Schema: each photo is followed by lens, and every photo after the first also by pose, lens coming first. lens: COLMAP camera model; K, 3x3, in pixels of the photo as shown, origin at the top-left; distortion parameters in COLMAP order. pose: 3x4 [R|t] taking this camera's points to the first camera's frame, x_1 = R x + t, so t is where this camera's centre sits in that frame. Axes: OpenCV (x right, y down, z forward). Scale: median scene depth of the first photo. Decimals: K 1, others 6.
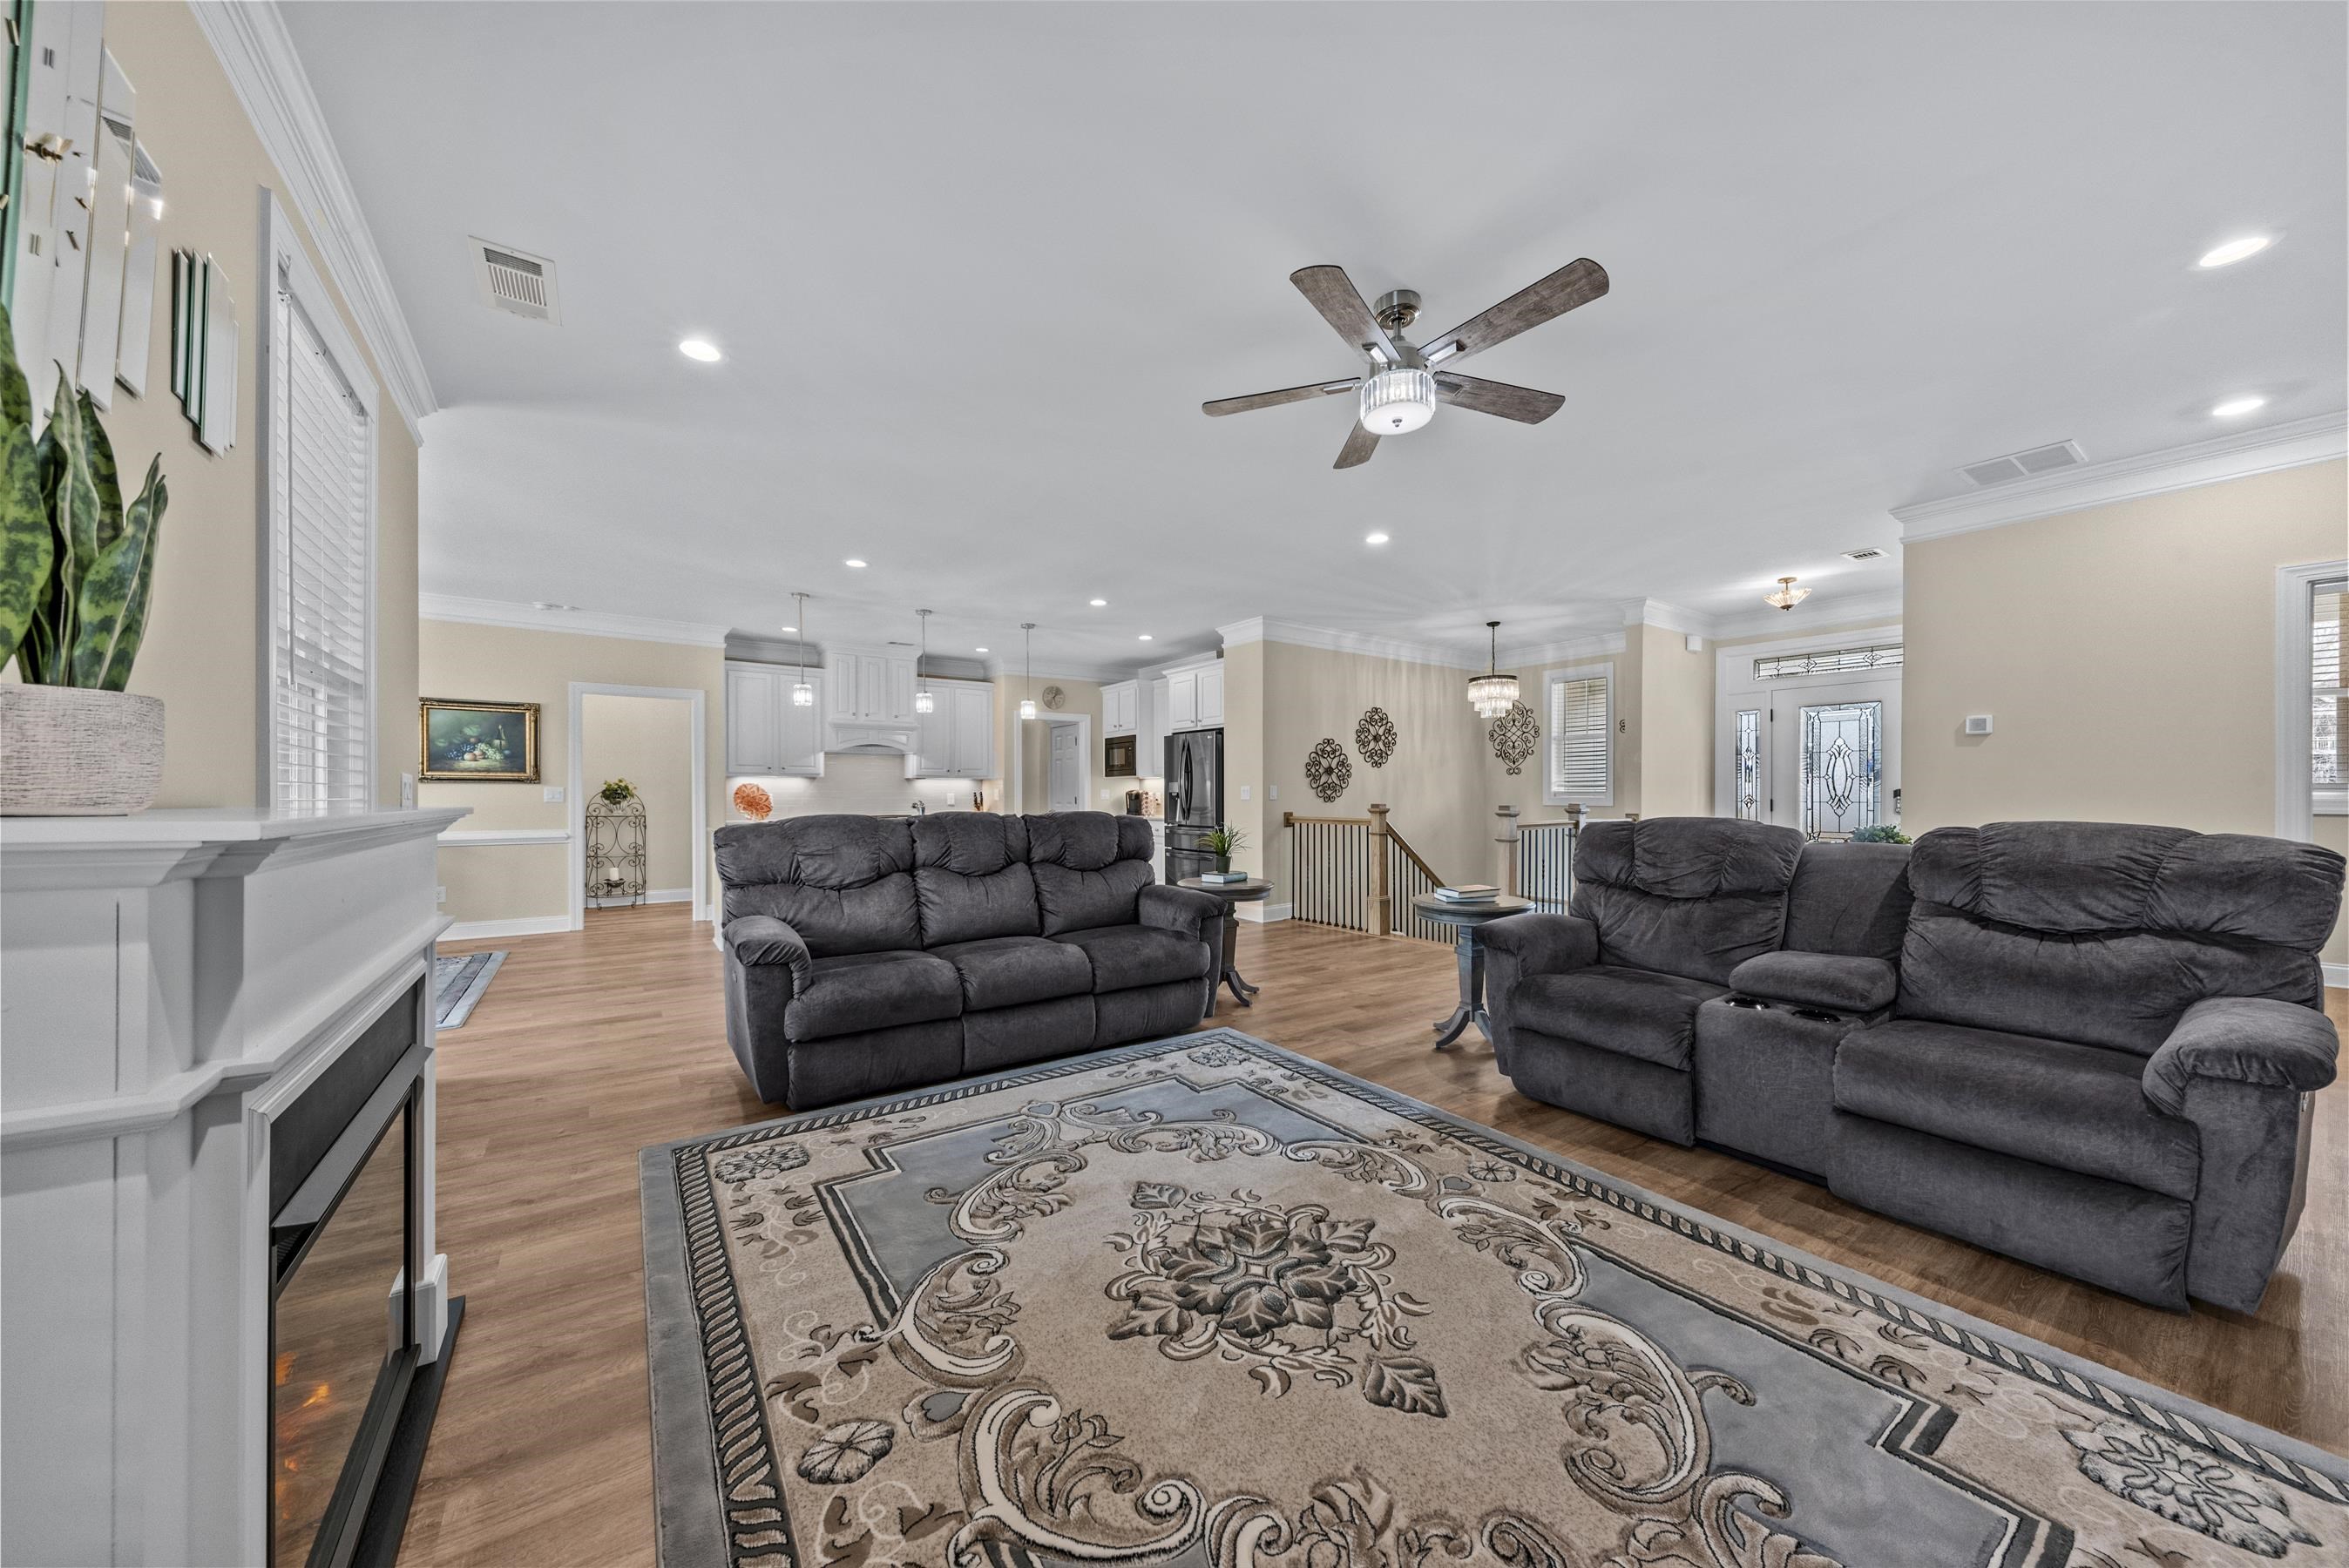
lens RADIAL K [[810.8, 0, 1178.2], [0, 810.8, 778.9], [0, 0, 1]] dist [0.009934, -0.002461]
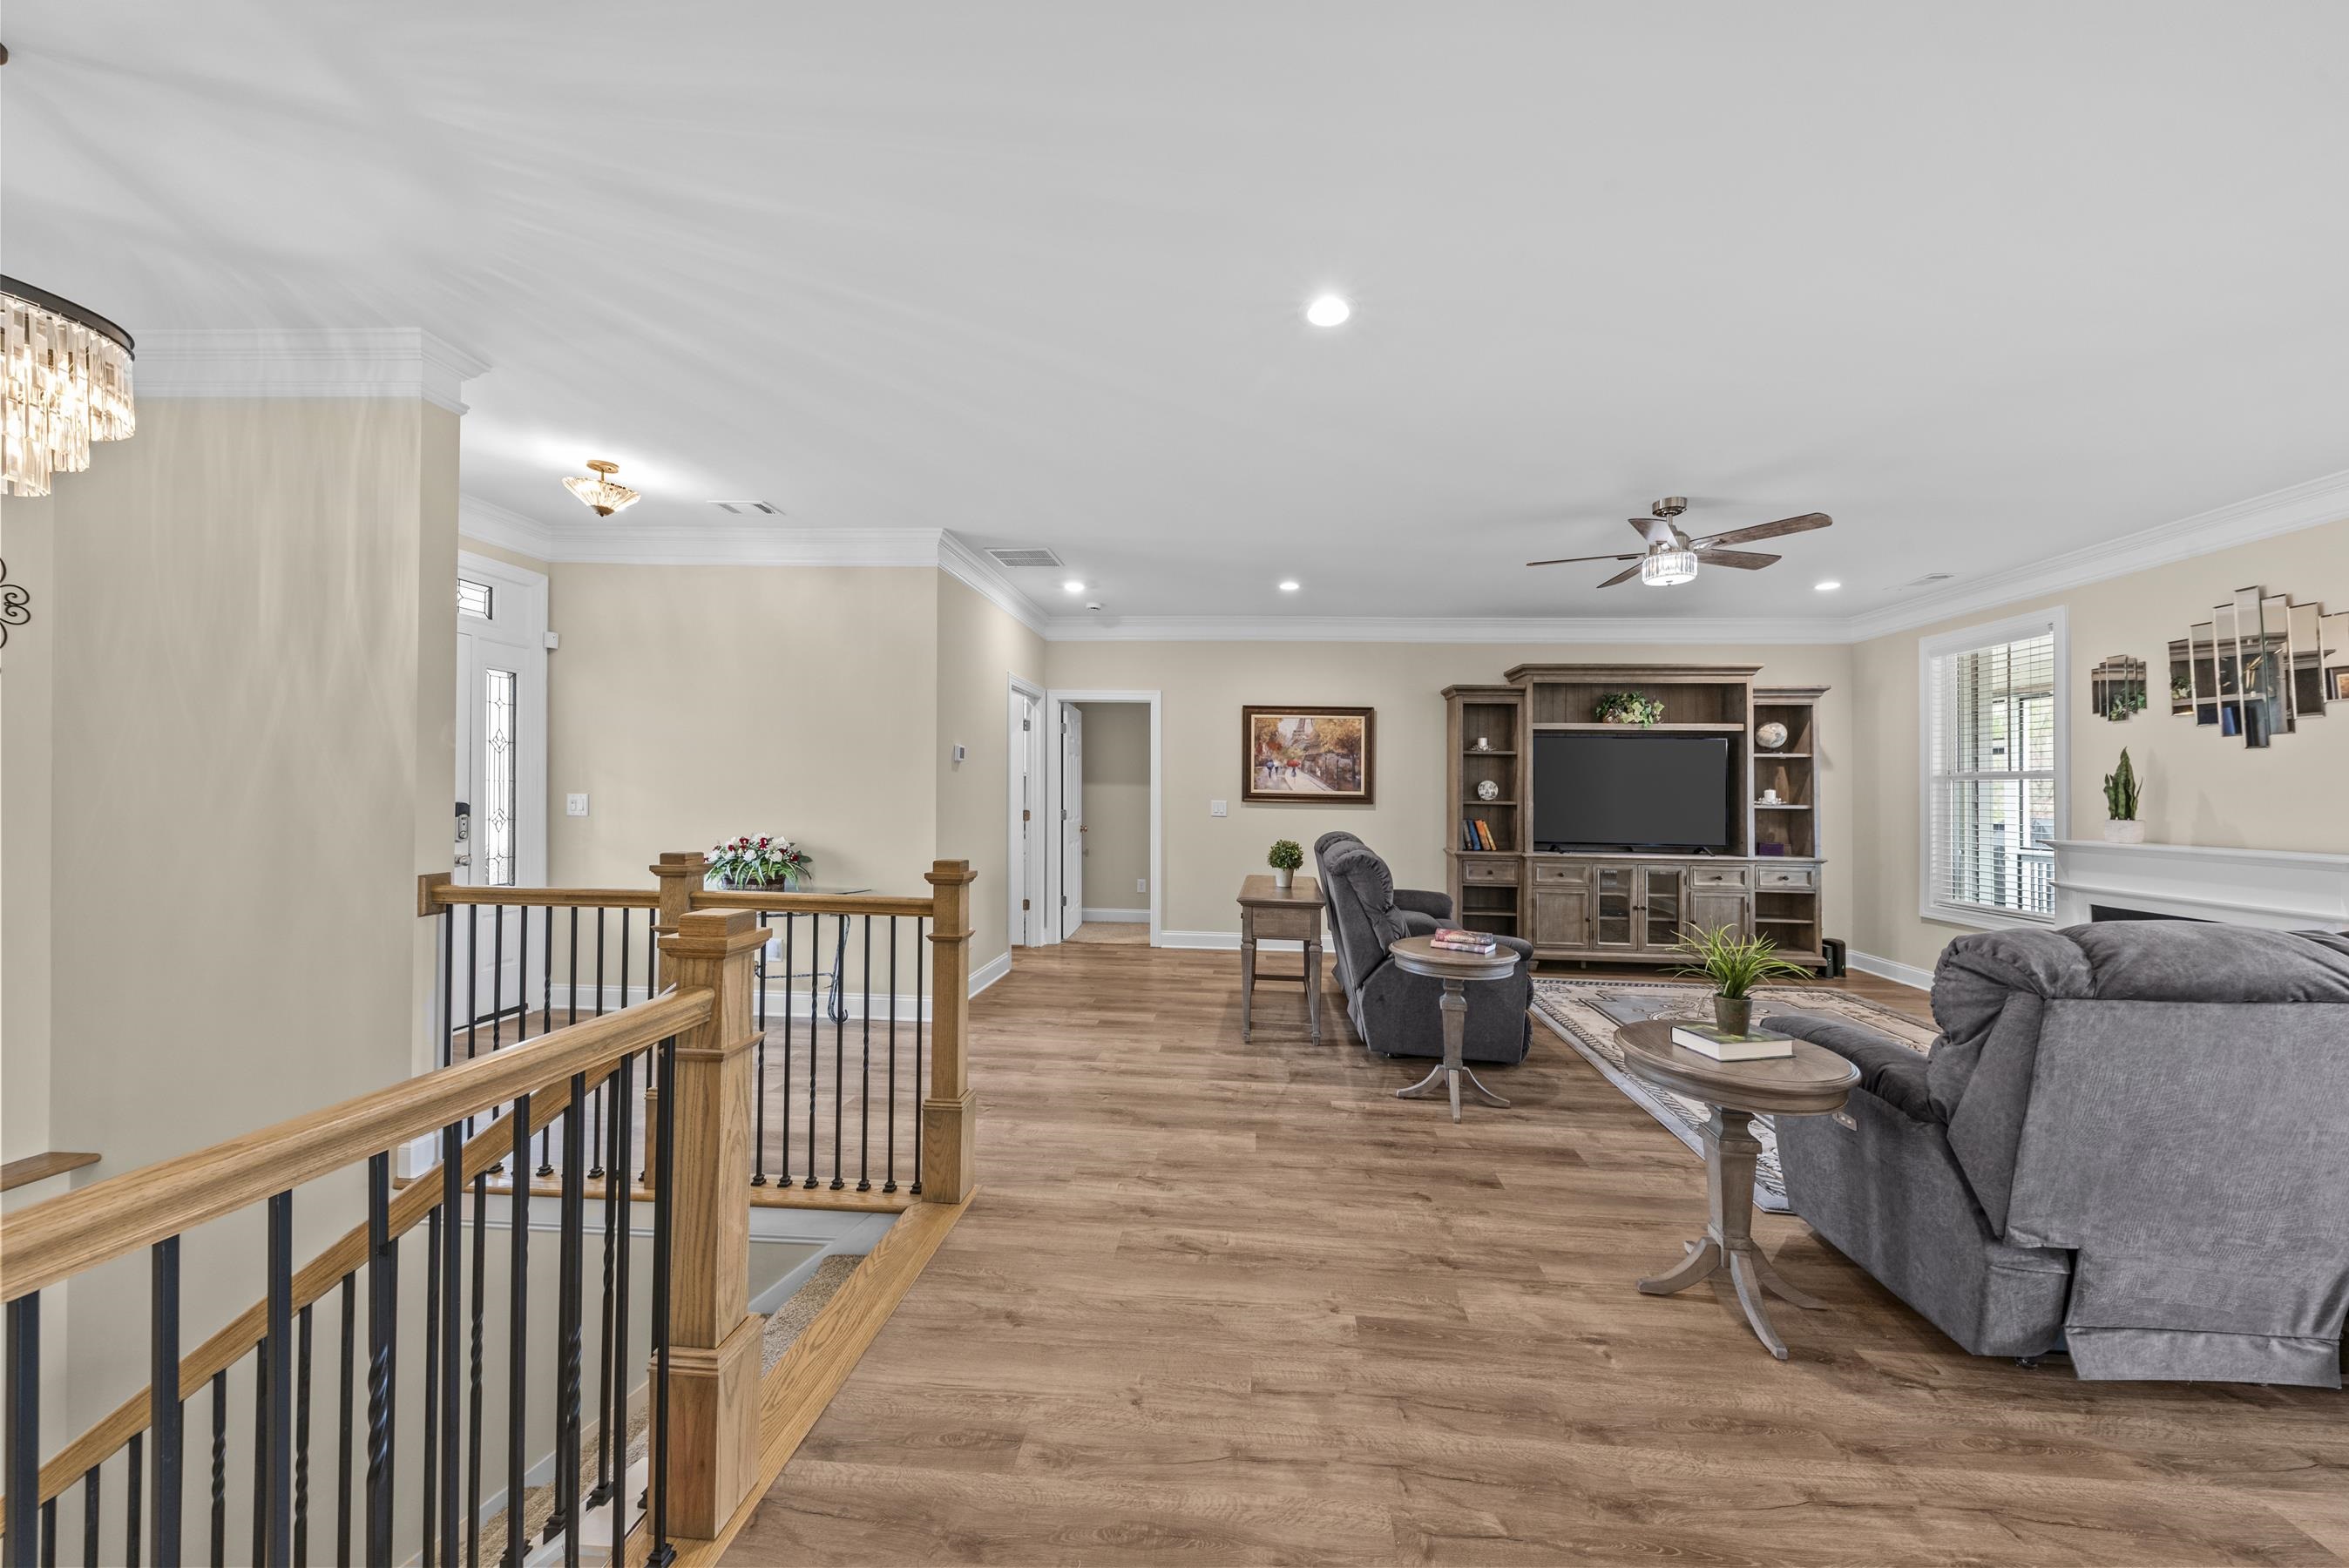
lens RADIAL K [[810.8, 0, 1209.7], [0, 810.8, 784.5], [0, 0, 1]] dist [0.009934, -0.002461]
pose [[-0.783694, -0.009672, 0.621071, 0.011605], [-0.030811, 0.999253, -0.023316, -0.010902], [-0.620382, -0.037409, -0.783407, 3.075819]]
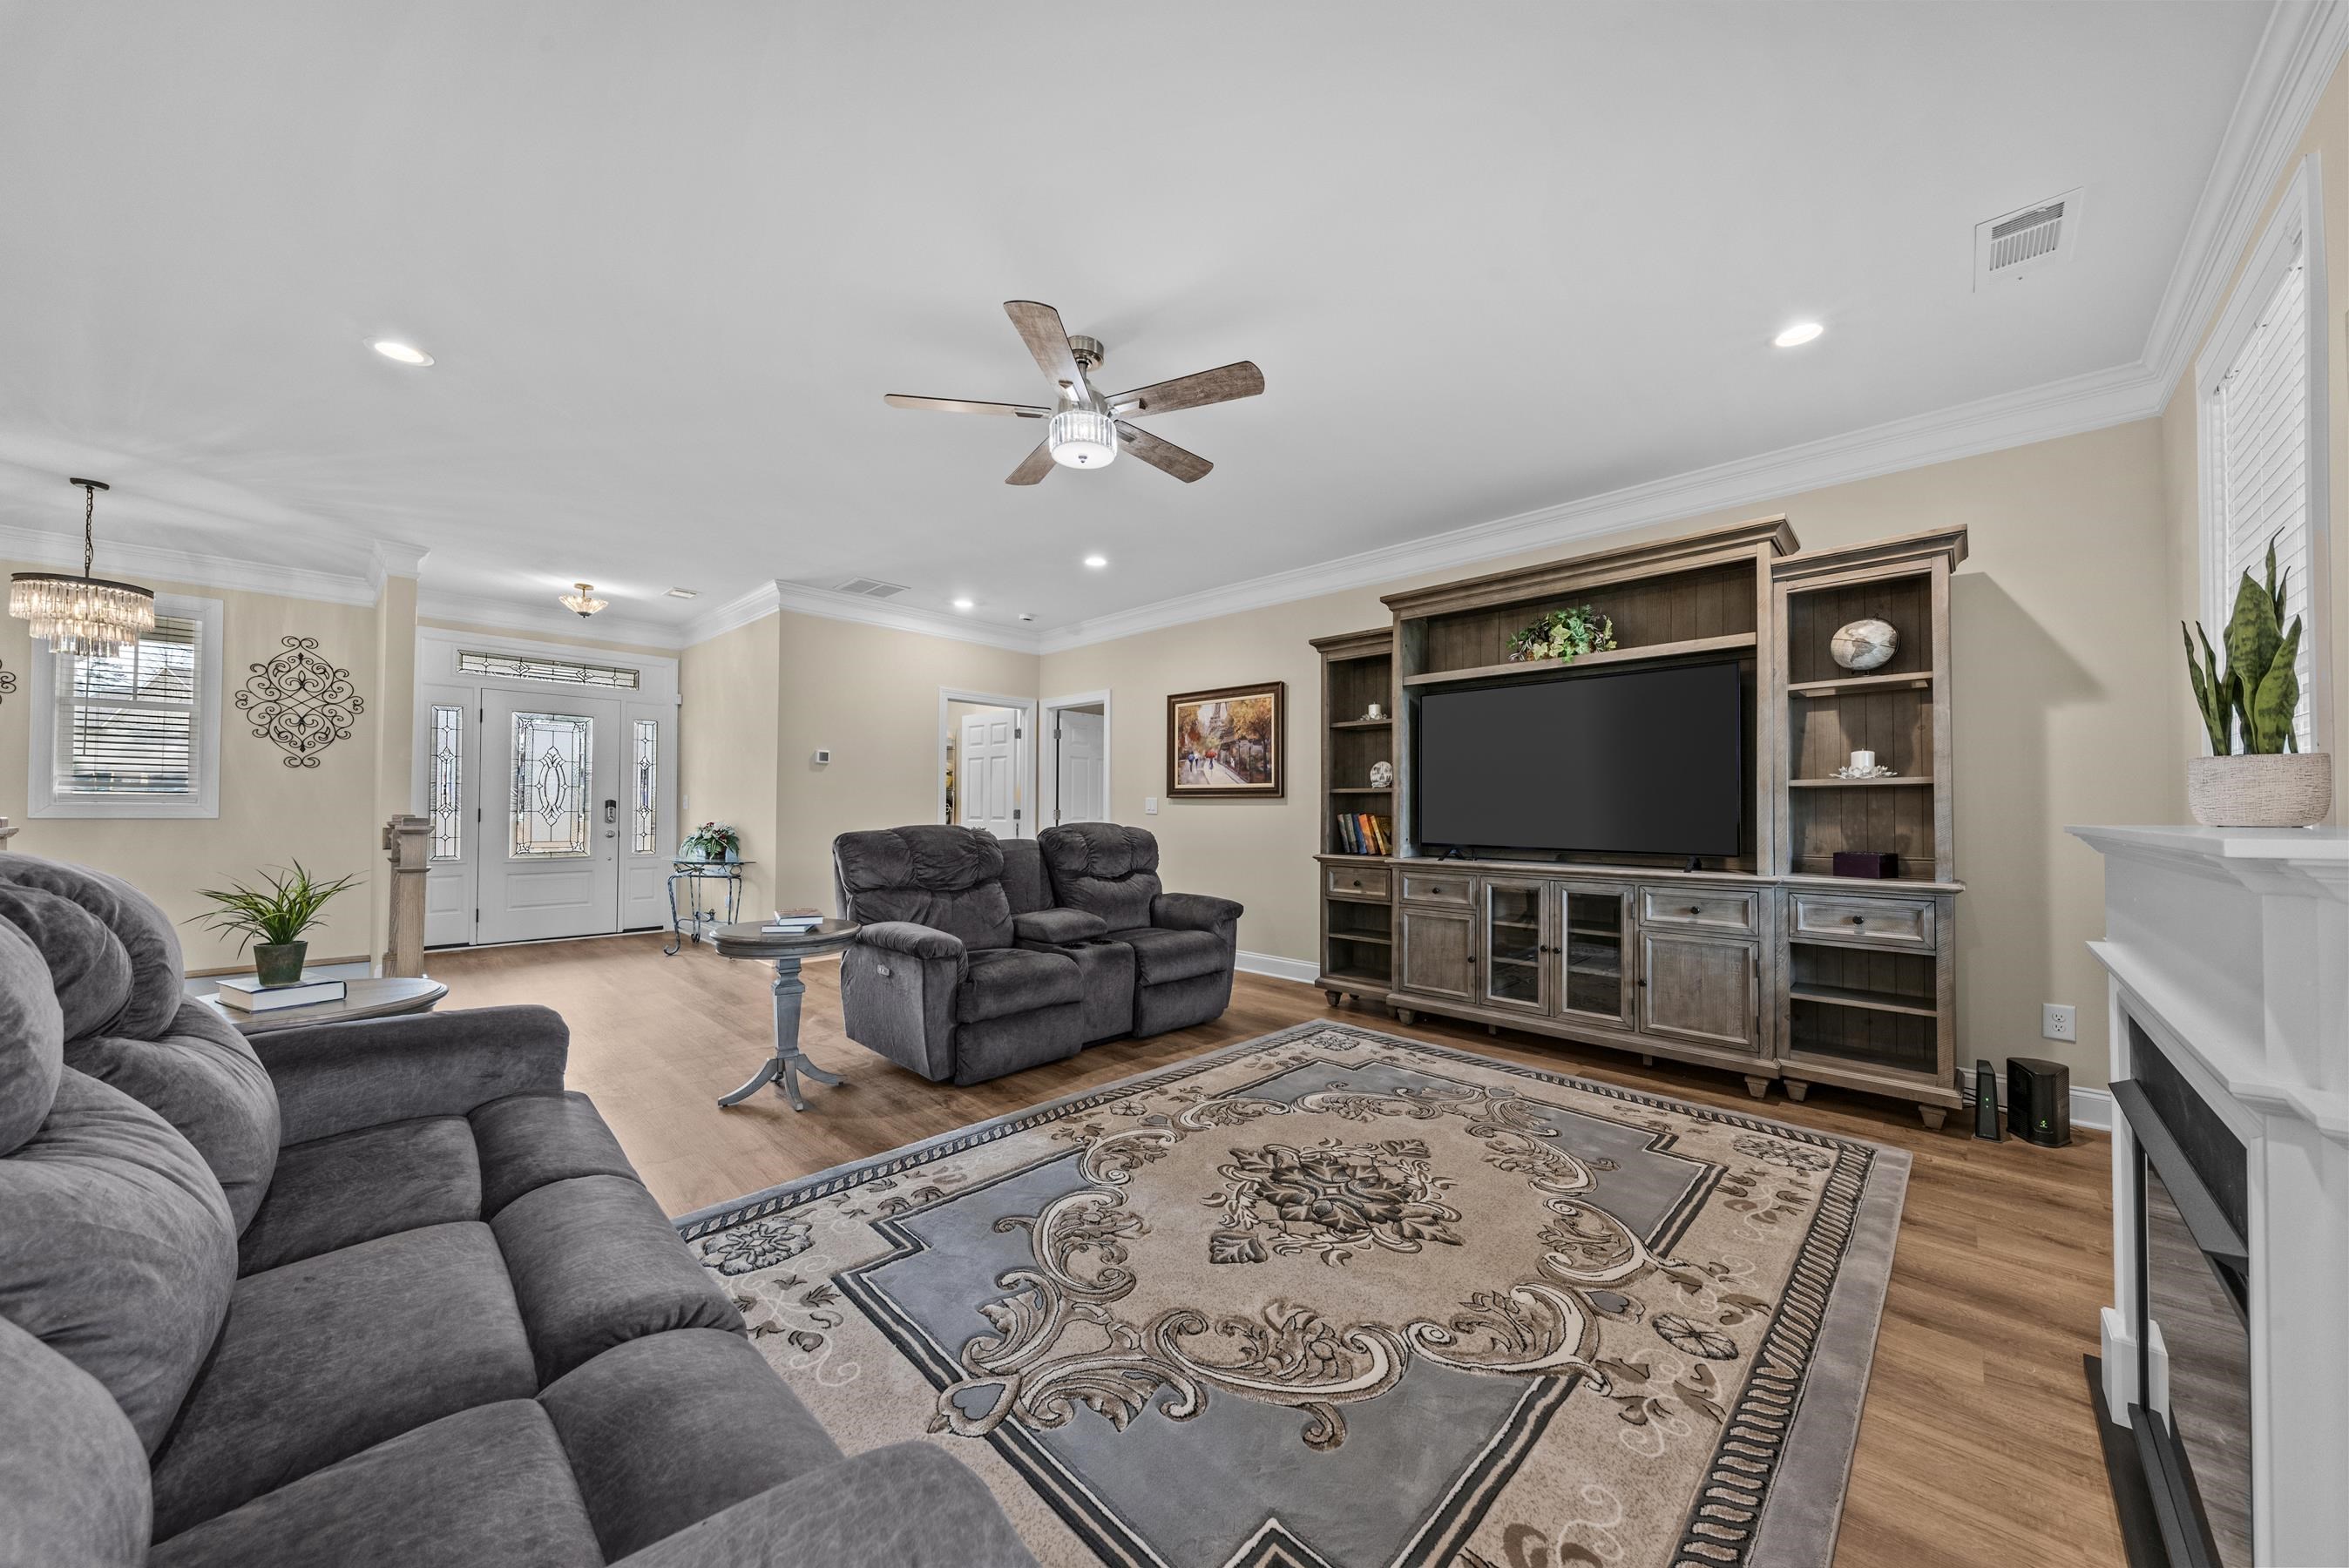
lens RADIAL K [[810.8, 0, 1173.2], [0, 810.8, 799.2], [0, 0, 1]] dist [0.009934, -0.002461]
pose [[-0.191615, 0.011559, 0.981402, -0.909229], [-0.026818, 0.999496, -0.017009, 0.025883], [-0.981104, -0.029578, -0.191209, 1.250483]]
